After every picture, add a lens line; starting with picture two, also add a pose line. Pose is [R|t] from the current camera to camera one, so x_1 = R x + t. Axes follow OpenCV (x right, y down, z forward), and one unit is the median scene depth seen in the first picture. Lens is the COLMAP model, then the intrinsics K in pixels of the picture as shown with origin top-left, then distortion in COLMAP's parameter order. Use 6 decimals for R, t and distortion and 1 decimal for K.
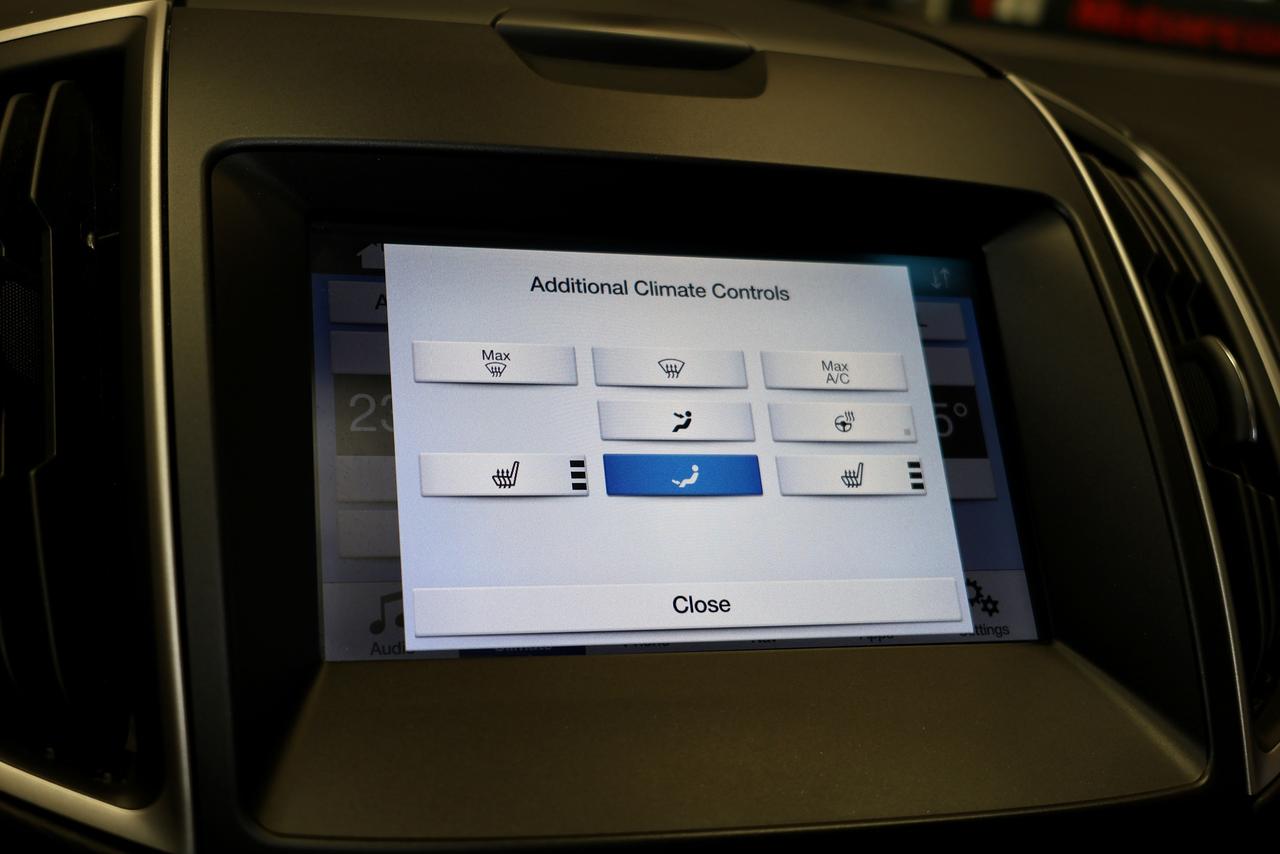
lens RADIAL K [[1645.1, 0, 641.6], [0, 1645.1, 415.1], [0, 0, 1]] dist [0.001206, 0.000000]
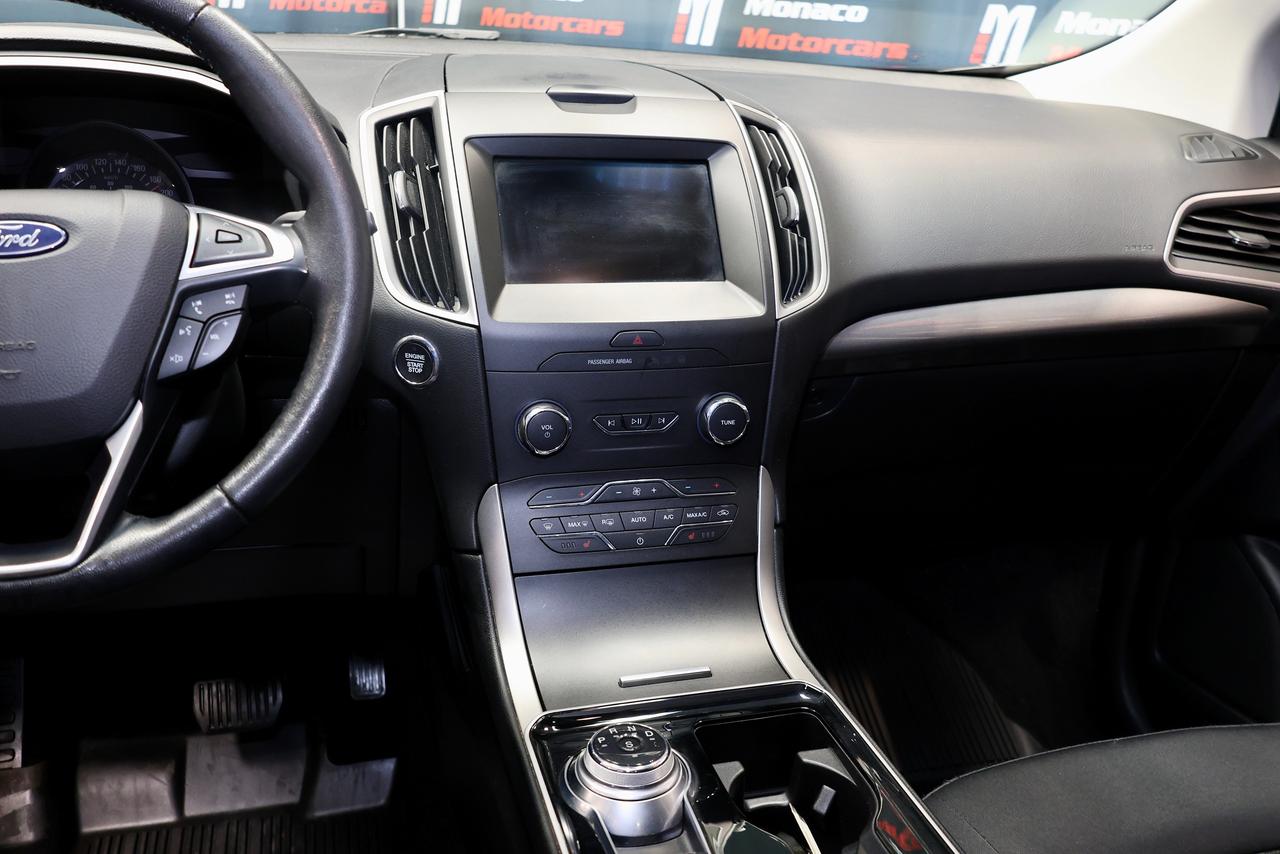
lens RADIAL K [[1074.5, 0, 625.9], [0, 1074.5, 420.0], [0, 0, 1]] dist [0.012773, -0.007398]
pose [[0.998662, -0.032103, -0.040548, 0.128883], [0.036471, 0.993036, 0.112026, 0.163848], [0.036669, -0.113355, 0.992878, -1.144591]]
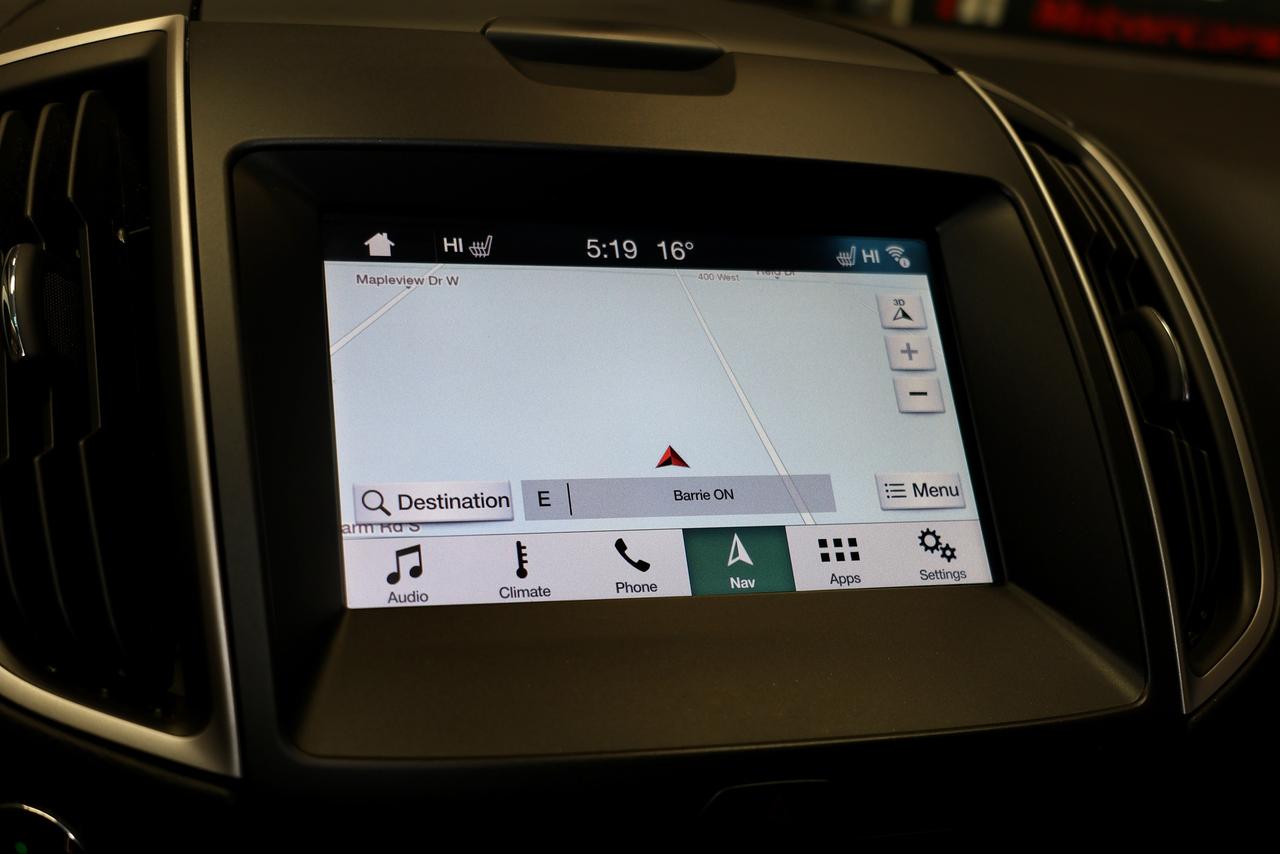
lens RADIAL K [[1645.1, 0, 640.1], [0, 1645.1, 419.1], [0, 0, 1]] dist [0.001206, 0.000000]
pose [[0.999673, -0.021151, 0.014396, -0.007873], [0.021192, 0.999772, -0.002705, 0.025519], [-0.014336, 0.003009, 0.999893, -0.095935]]
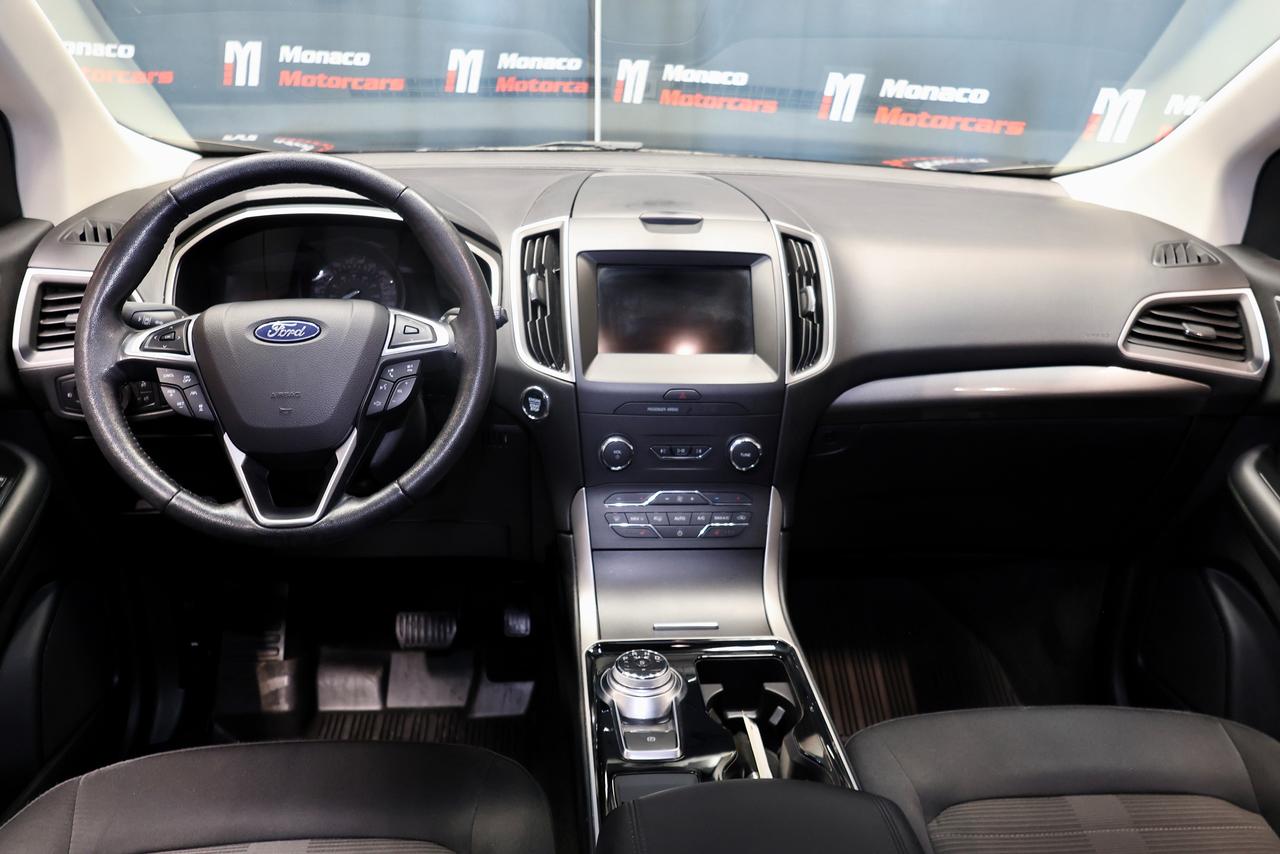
lens RADIAL K [[983.3, 0, 633.9], [0, 983.3, 428.6], [0, 0, 1]] dist [0.017167, -0.010293]
pose [[0.974962, 0.018071, -0.221634, 0.528306], [0.006939, 0.993735, 0.111547, 0.033807], [0.222261, -0.110292, 0.968729, -1.750869]]
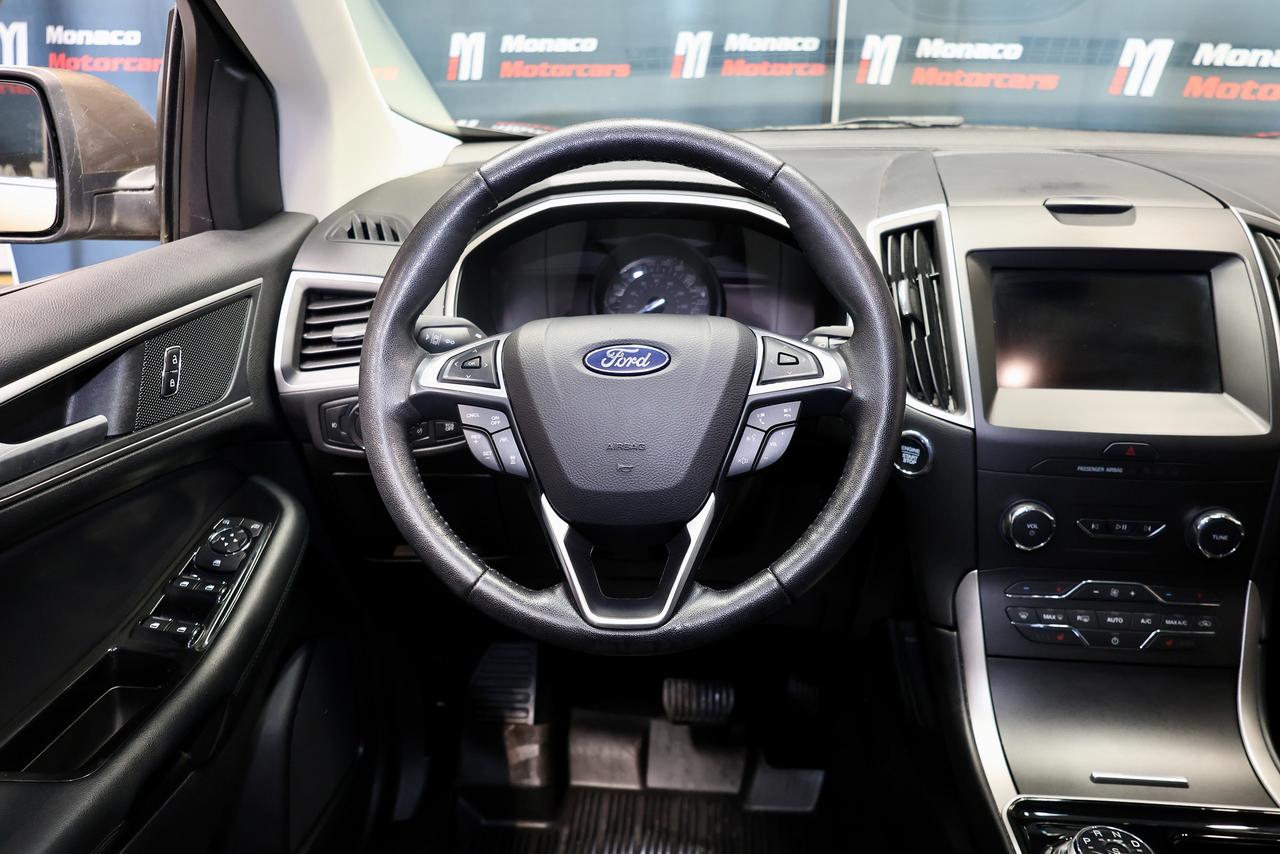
lens RADIAL K [[983.3, 0, 636.3], [0, 983.3, 417.4], [0, 0, 1]] dist [0.017167, -0.010293]
pose [[0.924674, 0.043164, -0.378305, -0.086269], [-0.003946, 0.994586, 0.103838, -0.015882], [0.380739, -0.094523, 0.919839, -1.264465]]
